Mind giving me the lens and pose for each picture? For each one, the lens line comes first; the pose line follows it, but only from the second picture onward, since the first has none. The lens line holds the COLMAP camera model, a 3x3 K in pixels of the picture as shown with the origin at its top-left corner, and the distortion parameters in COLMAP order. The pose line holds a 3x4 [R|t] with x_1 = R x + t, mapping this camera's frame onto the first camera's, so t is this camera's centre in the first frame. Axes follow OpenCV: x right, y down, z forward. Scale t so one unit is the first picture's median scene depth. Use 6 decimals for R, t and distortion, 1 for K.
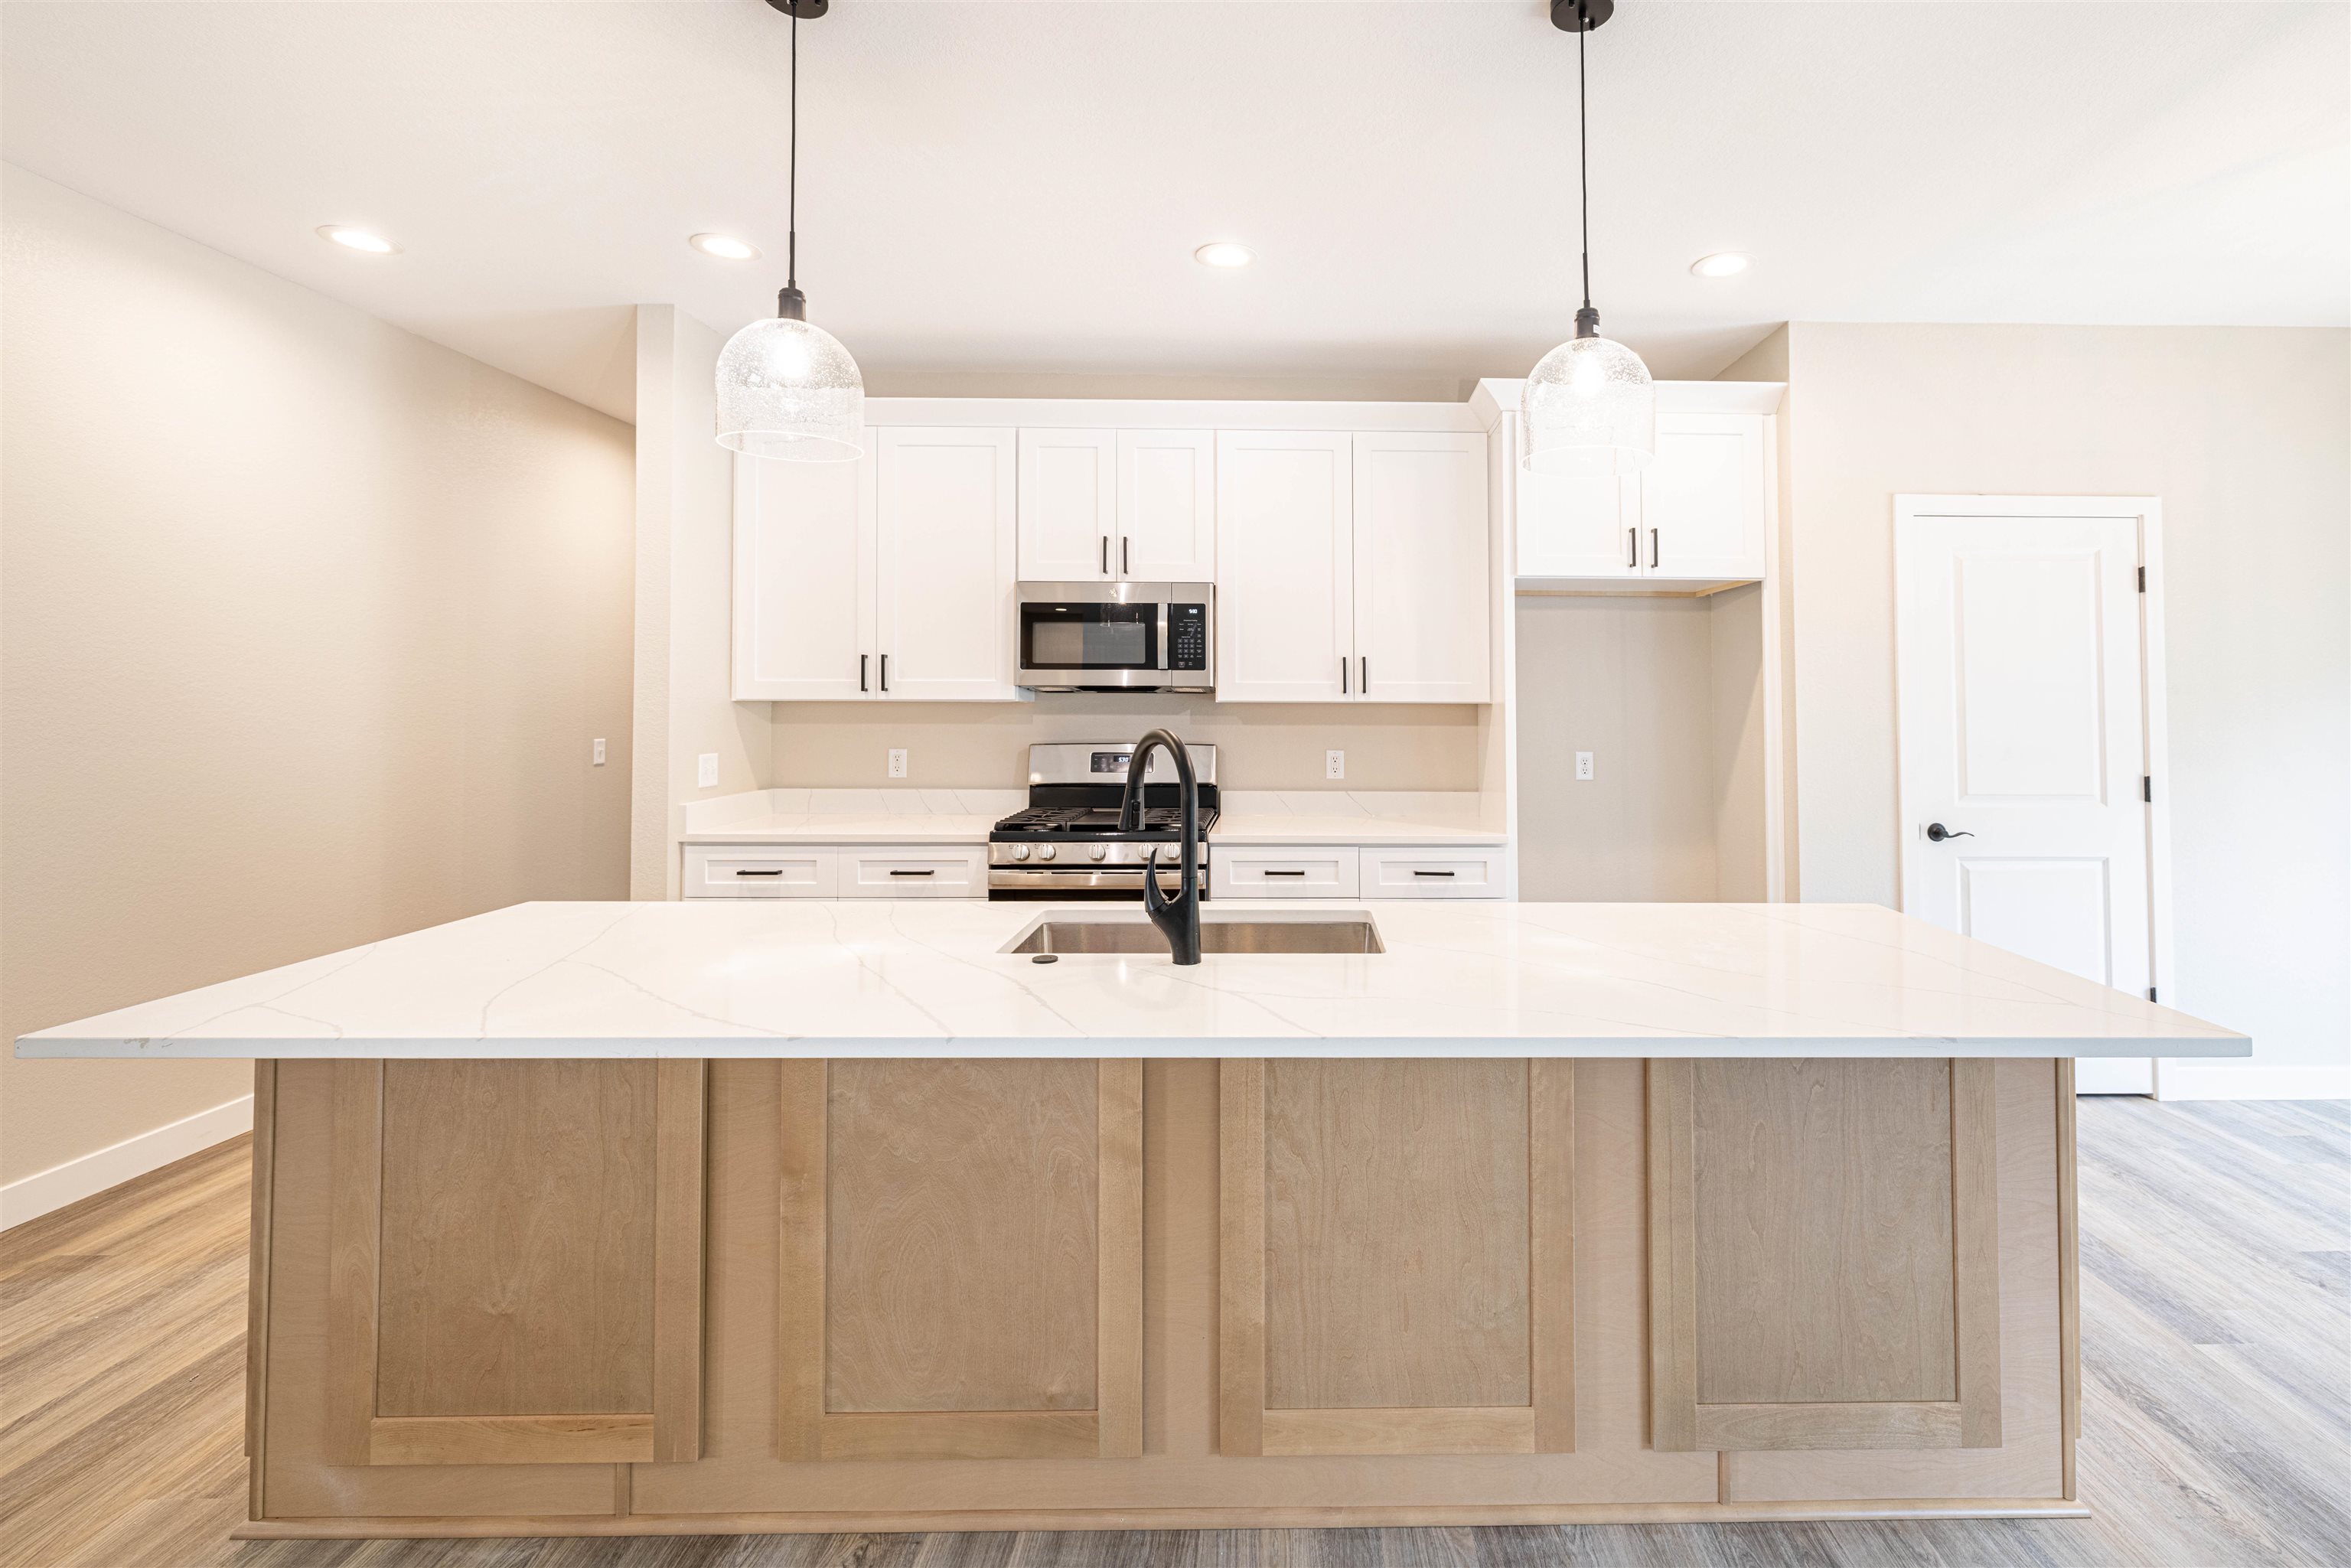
lens RADIAL K [[1049.2, 0, 1298.8], [0, 1049.2, 685.9], [0, 0, 1]] dist [-0.002140, 0.000131]
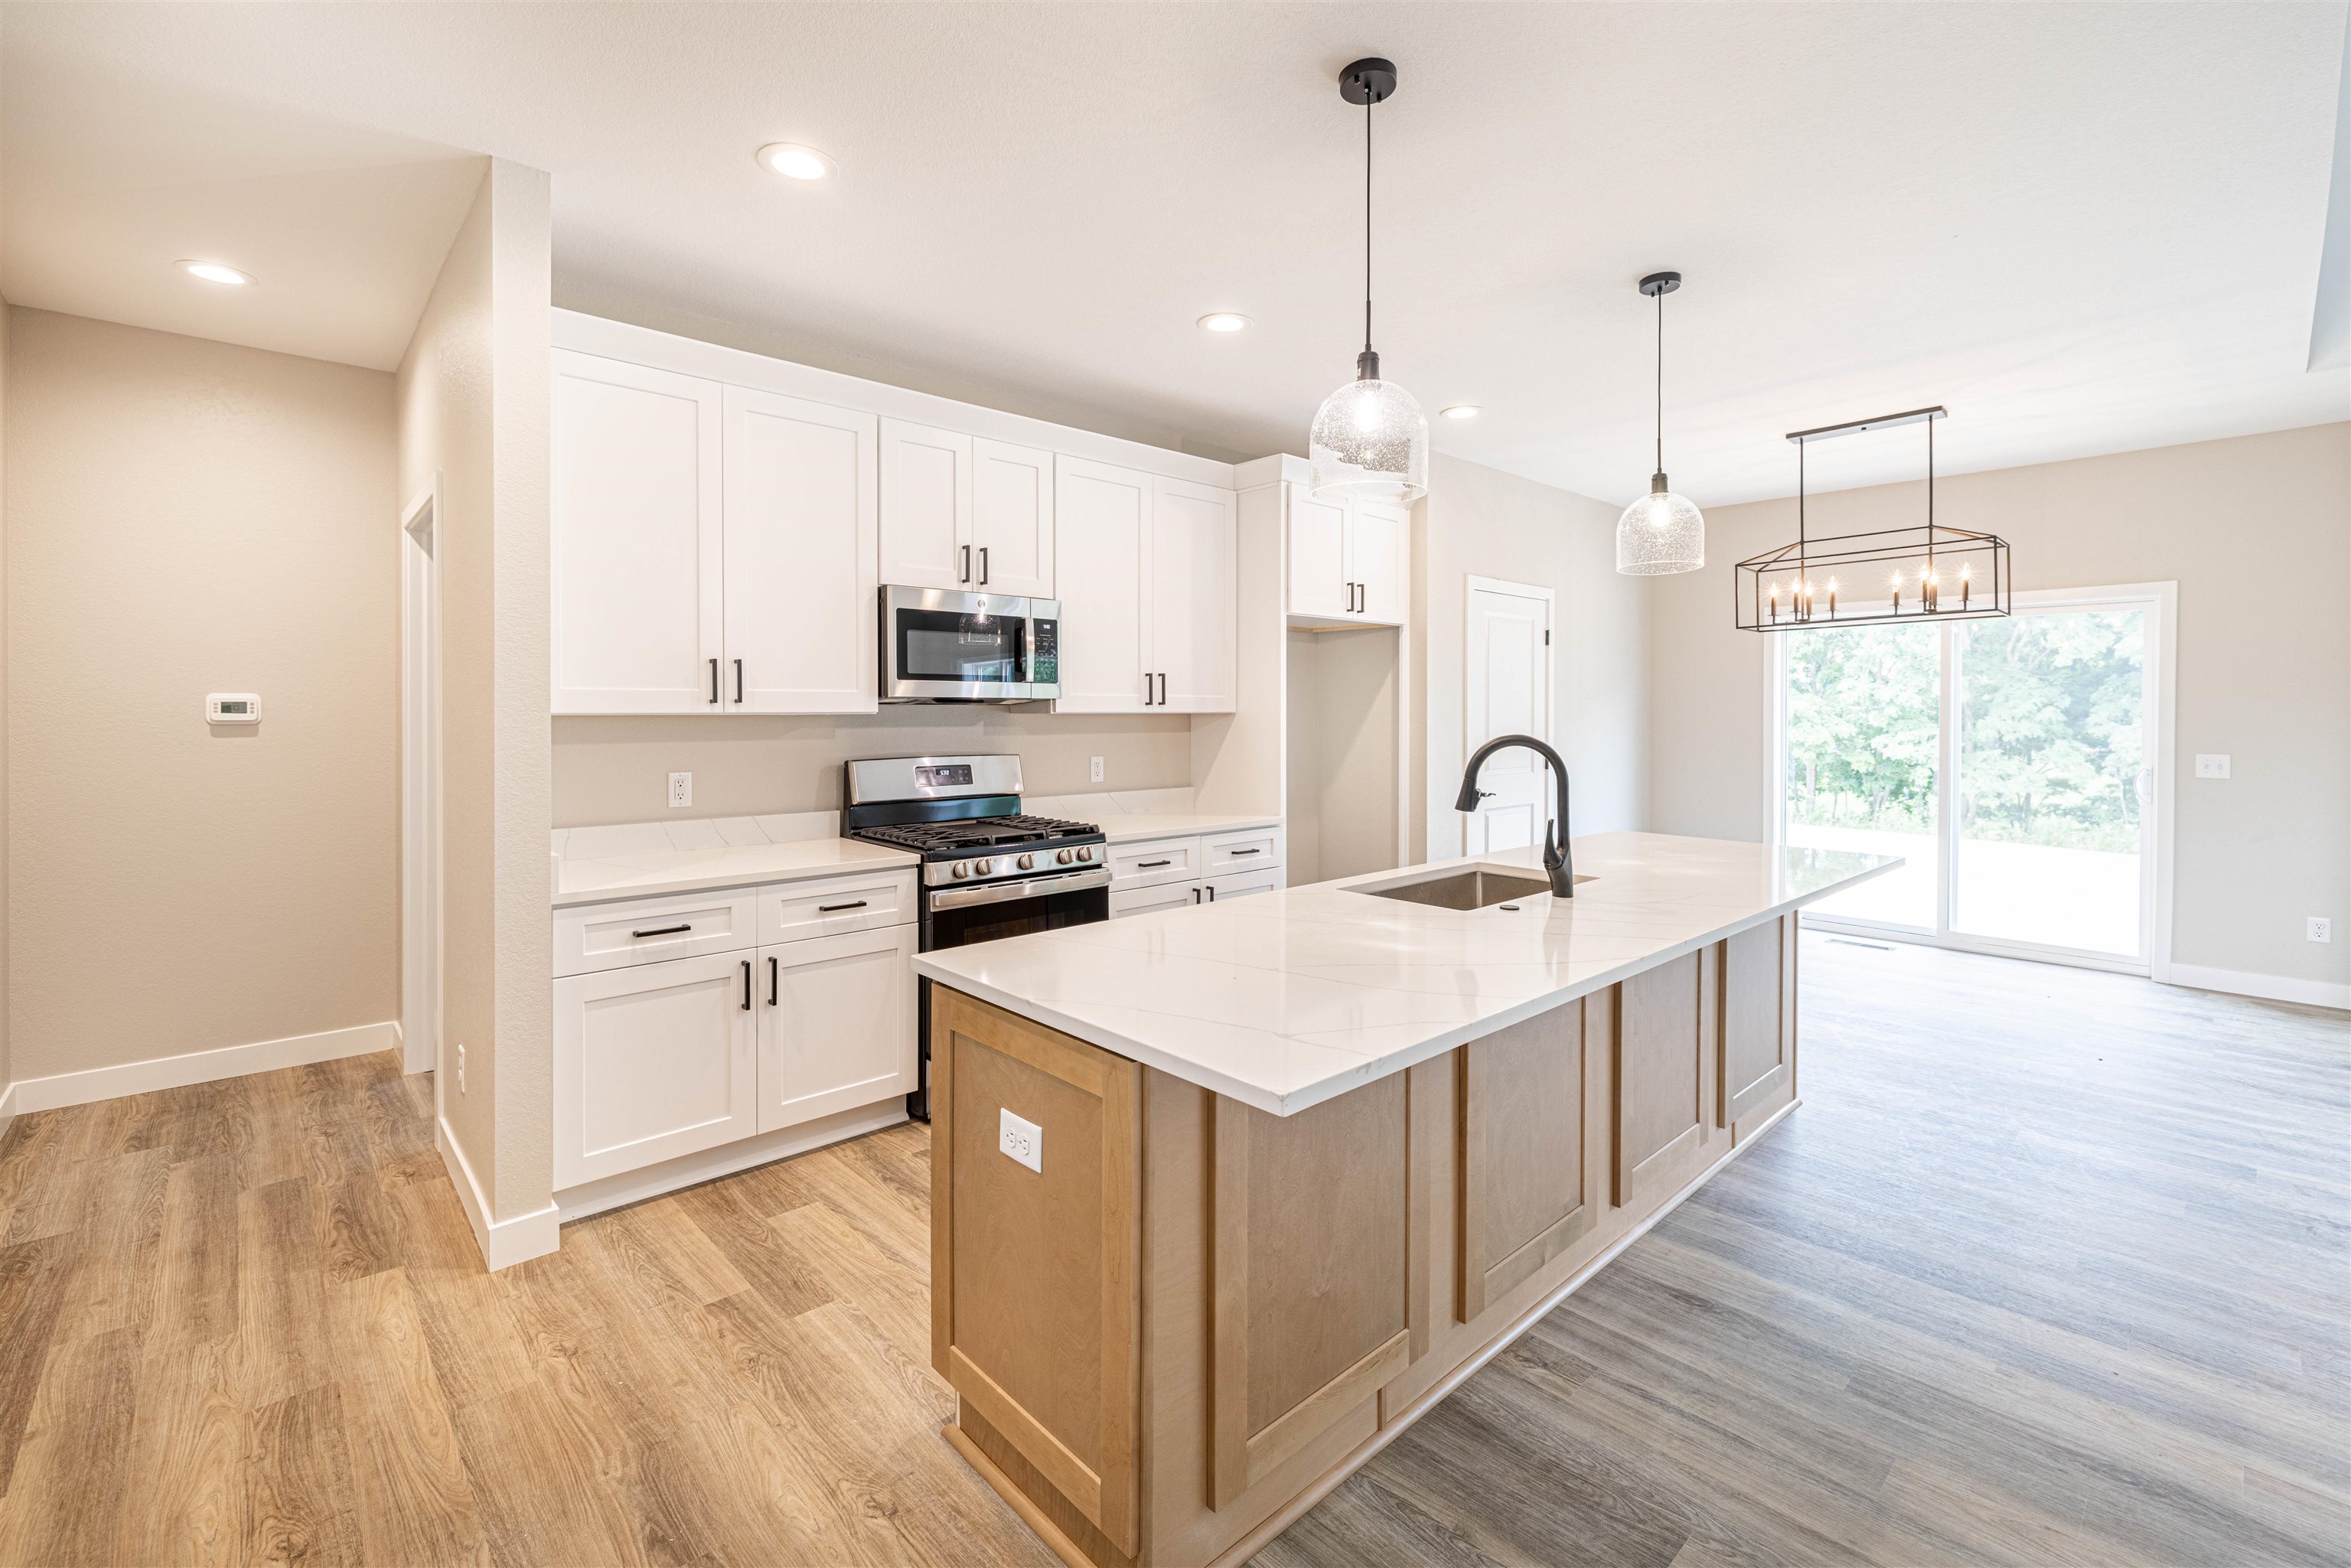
lens RADIAL K [[1049.2, 0, 1187.0], [0, 1049.2, 703.8], [0, 0, 1]] dist [-0.002140, 0.000131]
pose [[0.738079, -0.000889, 0.674714, -0.702389], [-0.009322, 0.999890, 0.011515, -0.007658], [-0.674650, -0.014789, 0.737990, 0.134849]]
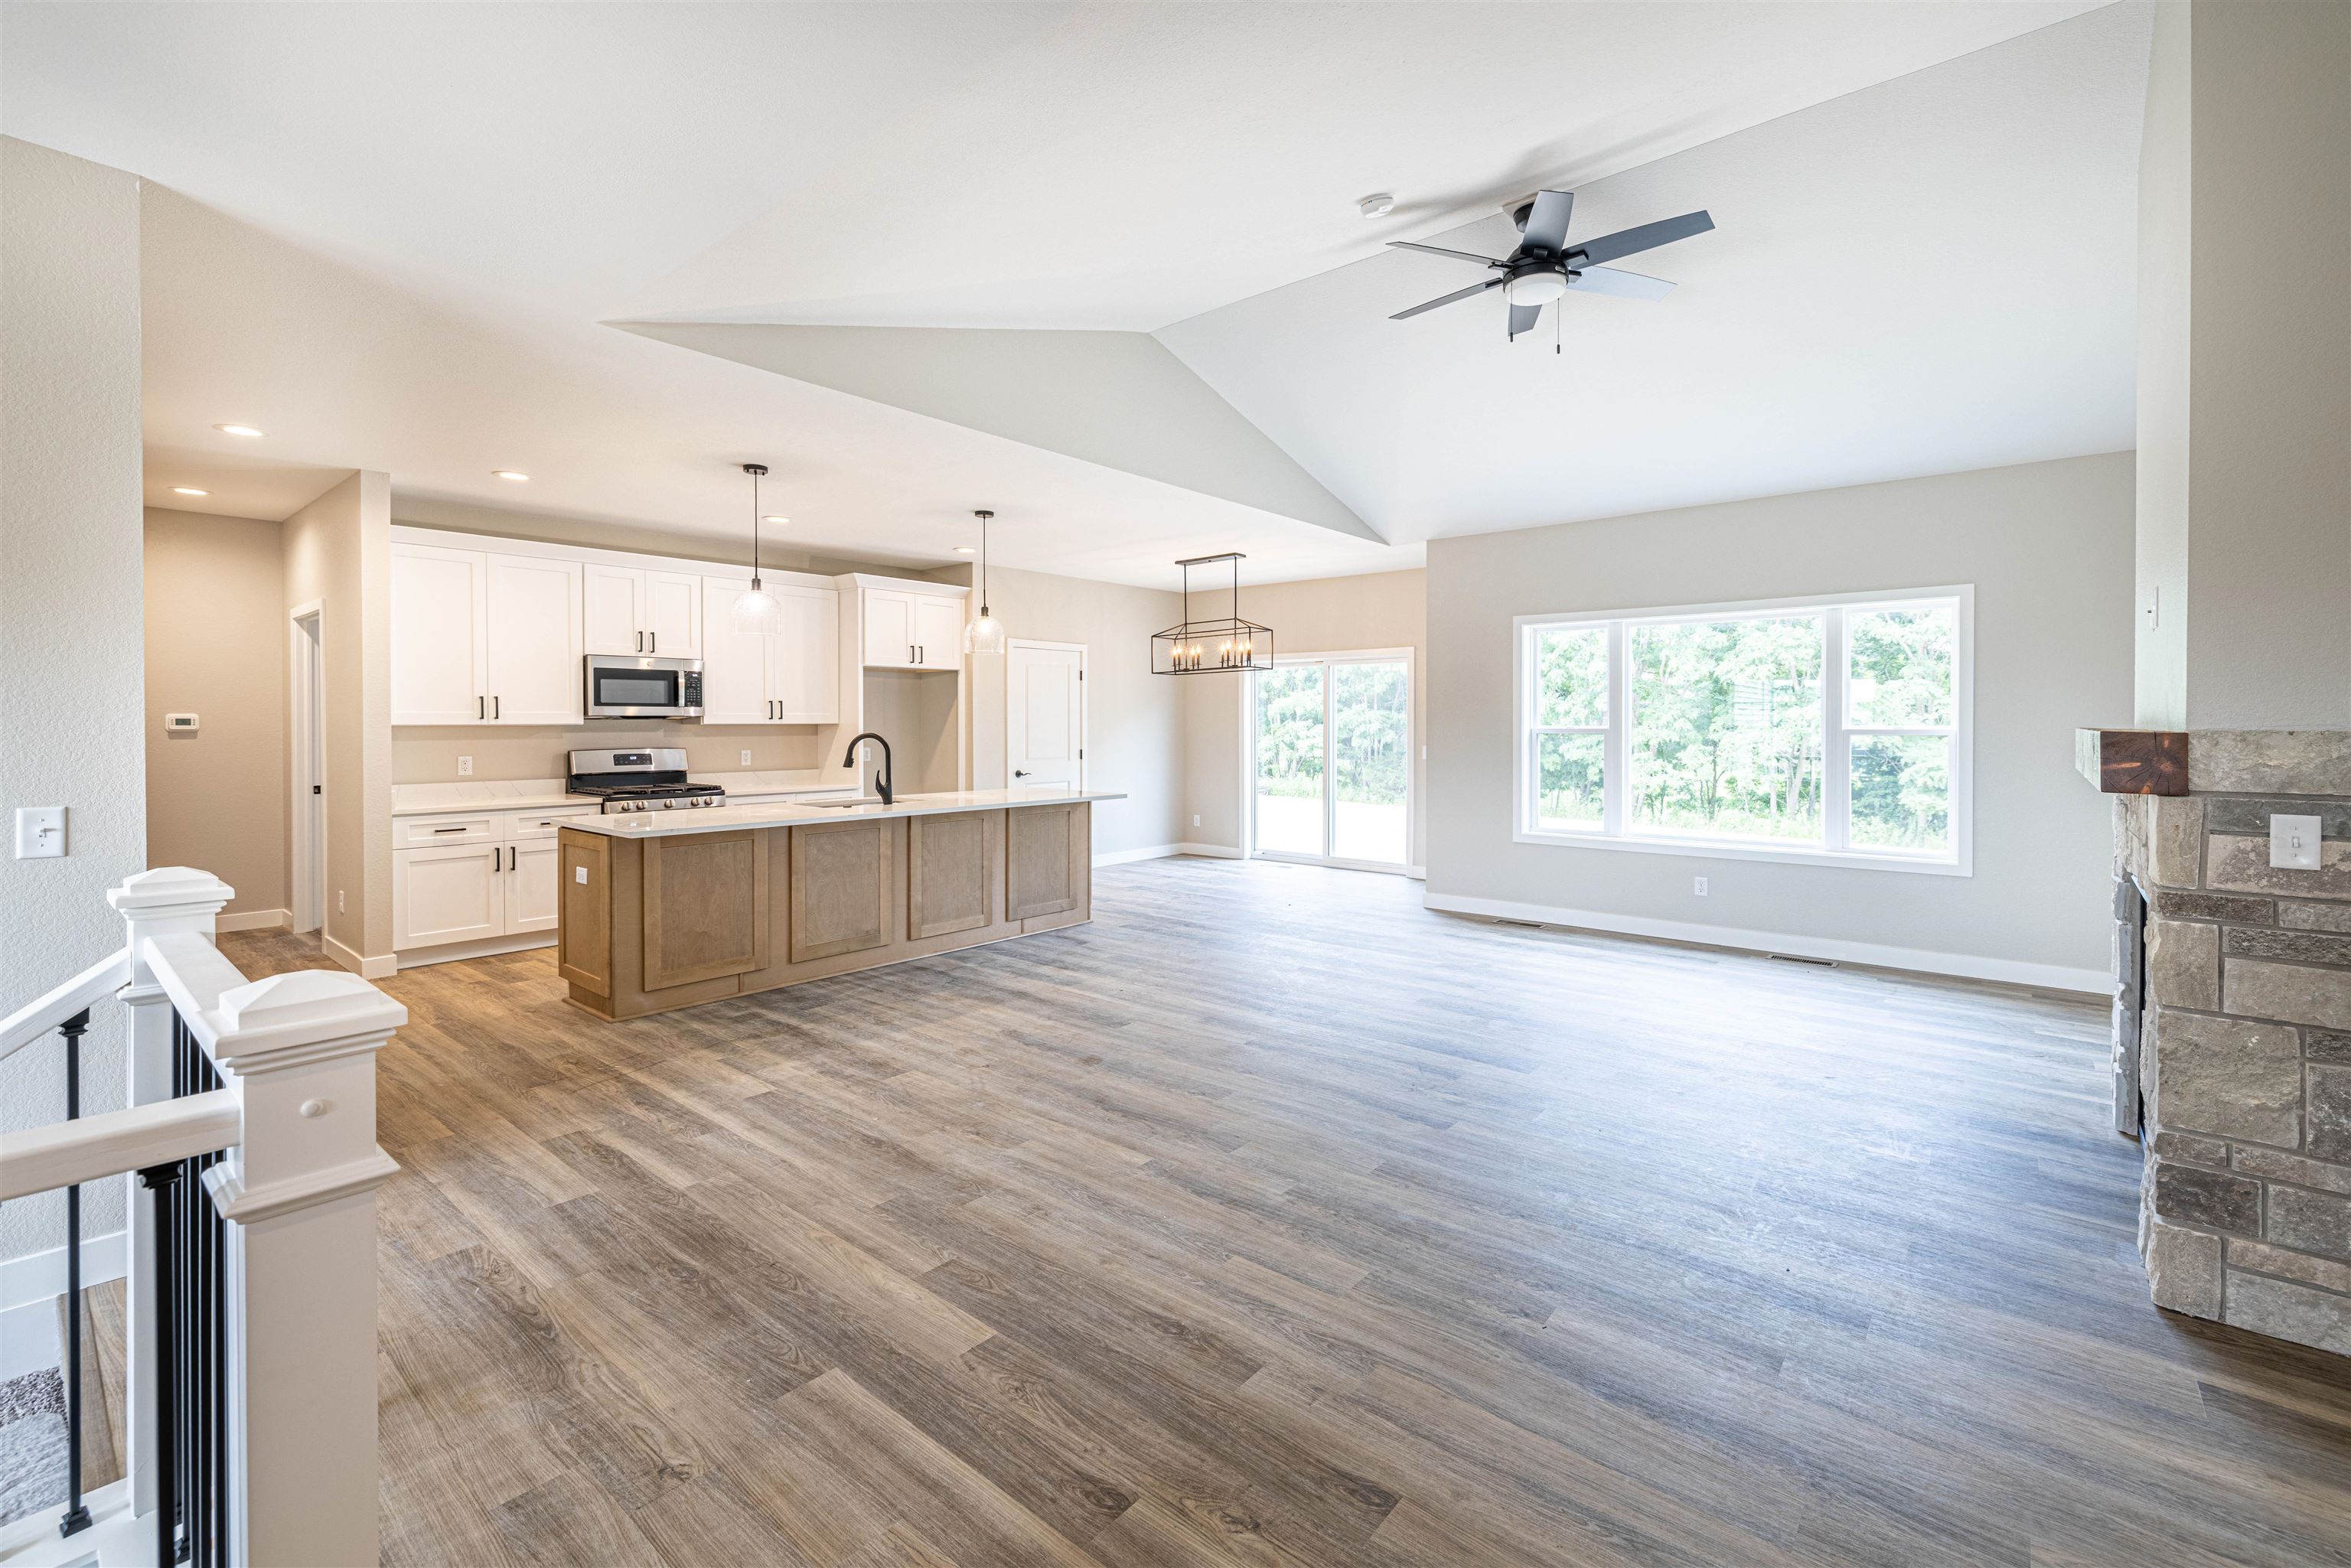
lens RADIAL K [[1049.2, 0, 1233.1], [0, 1049.2, 721.9], [0, 0, 1]] dist [-0.002140, 0.000131]
pose [[0.630695, -0.006810, 0.776001, -0.938390], [-0.009129, 0.999827, 0.016194, -0.027617], [-0.775977, -0.017298, 0.630523, -0.902994]]
